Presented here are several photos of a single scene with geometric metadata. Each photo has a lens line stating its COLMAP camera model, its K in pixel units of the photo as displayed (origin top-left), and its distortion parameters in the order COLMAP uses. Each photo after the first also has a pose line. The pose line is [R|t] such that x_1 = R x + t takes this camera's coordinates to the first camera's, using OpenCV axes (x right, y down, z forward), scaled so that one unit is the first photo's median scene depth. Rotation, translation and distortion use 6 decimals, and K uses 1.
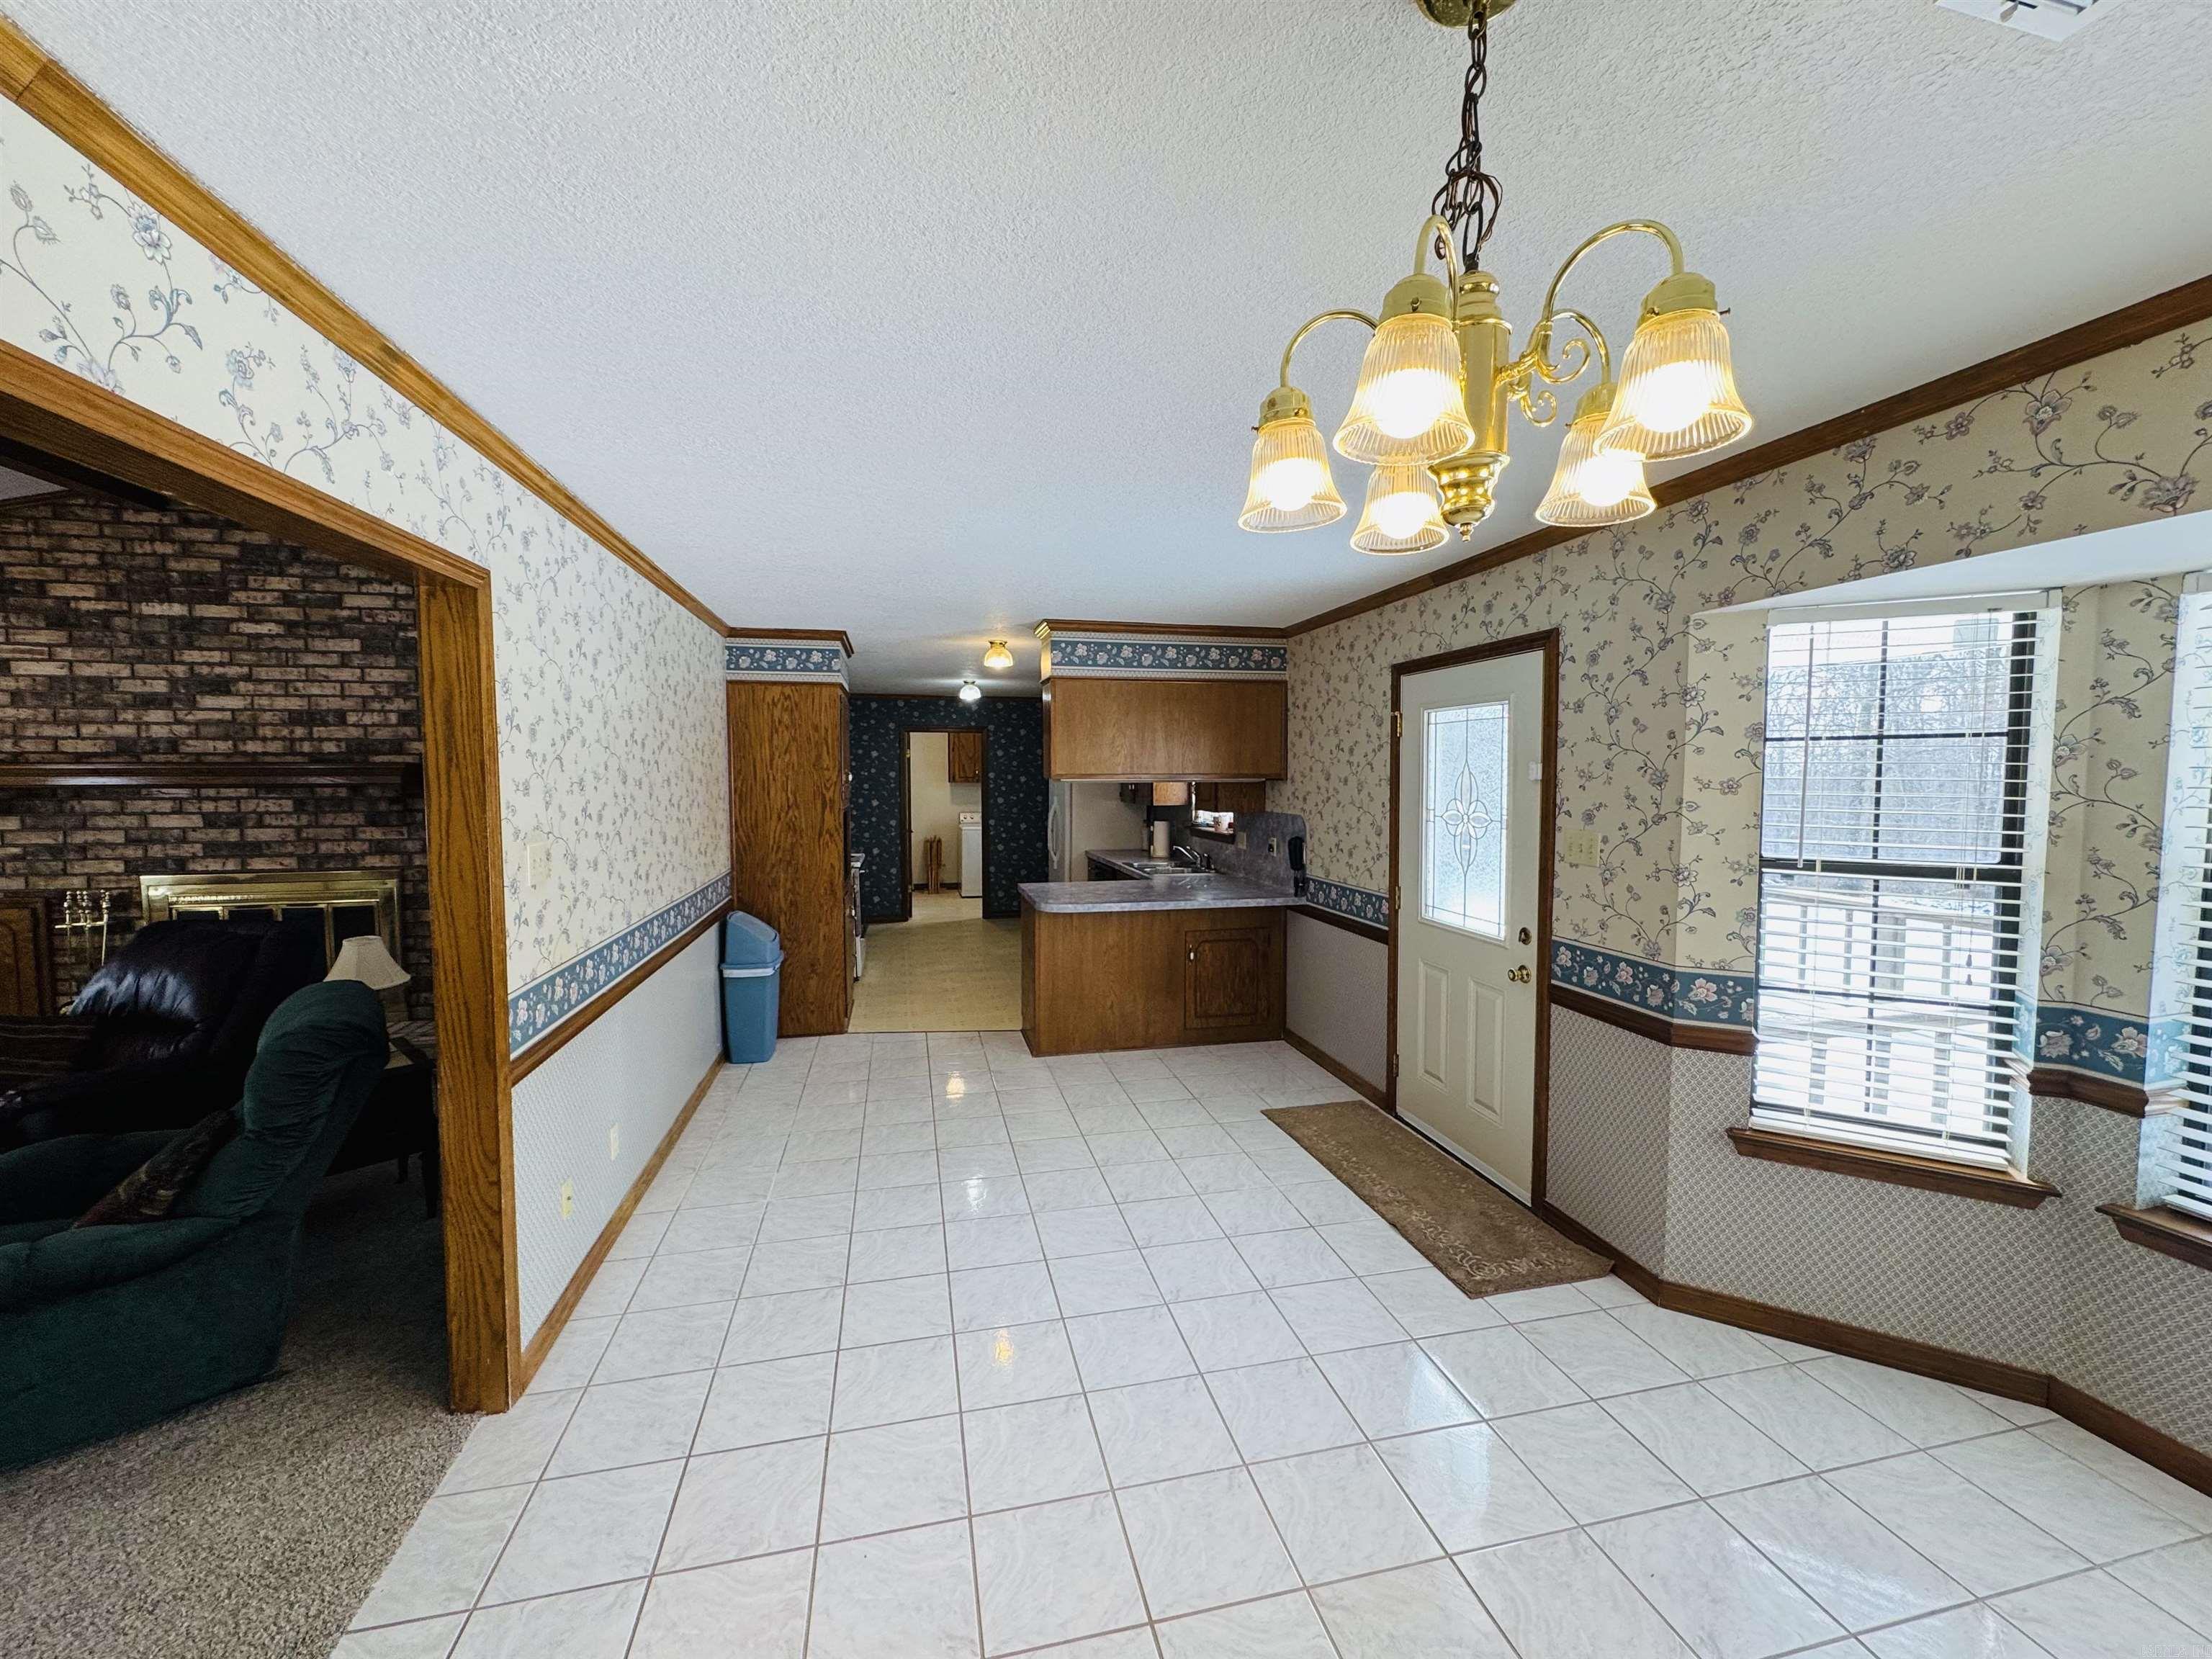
lens RADIAL K [[886.2, 0, 1095.9], [0, 886.2, 829.3], [0, 0, 1]] dist [-0.002120, 0.000391]
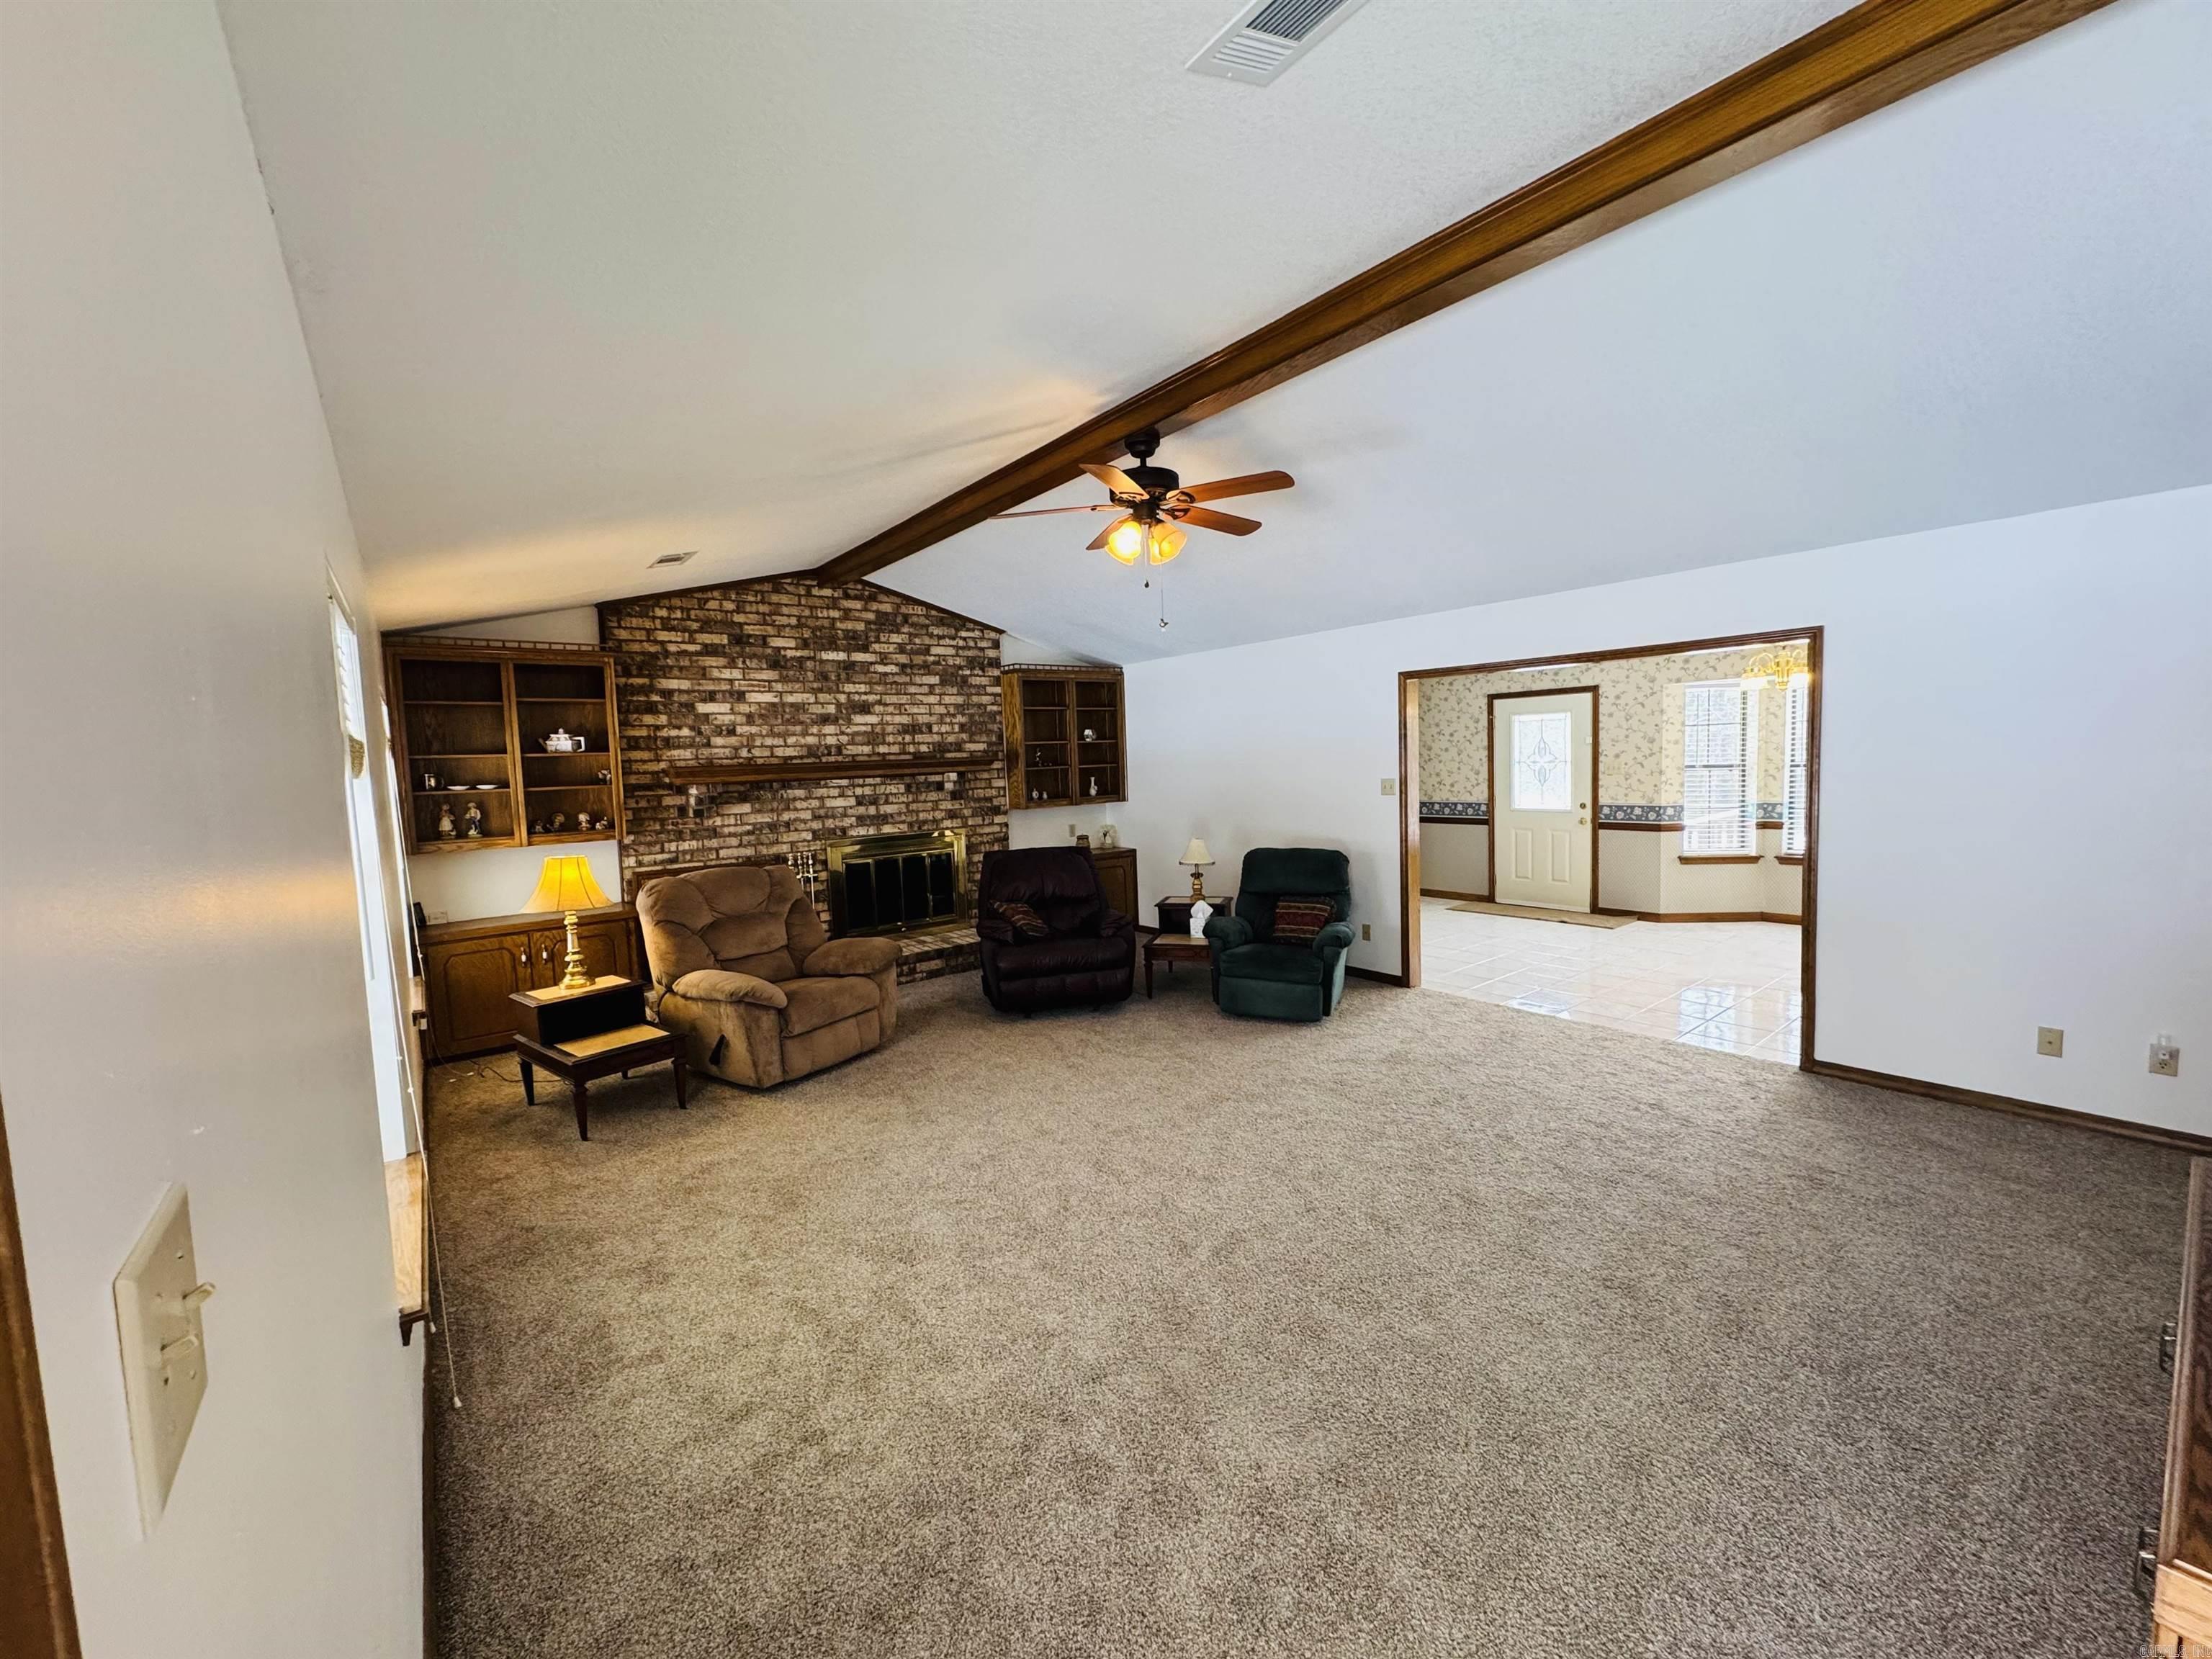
lens RADIAL K [[886.2, 0, 1095.0], [0, 886.2, 835.3], [0, 0, 1]] dist [-0.002120, 0.000391]
pose [[0.905614, -0.070277, 0.418239, -1.301519], [0.063777, 0.997527, 0.029521, 0.029263], [-0.419280, -0.000060, 0.907857, -0.500198]]
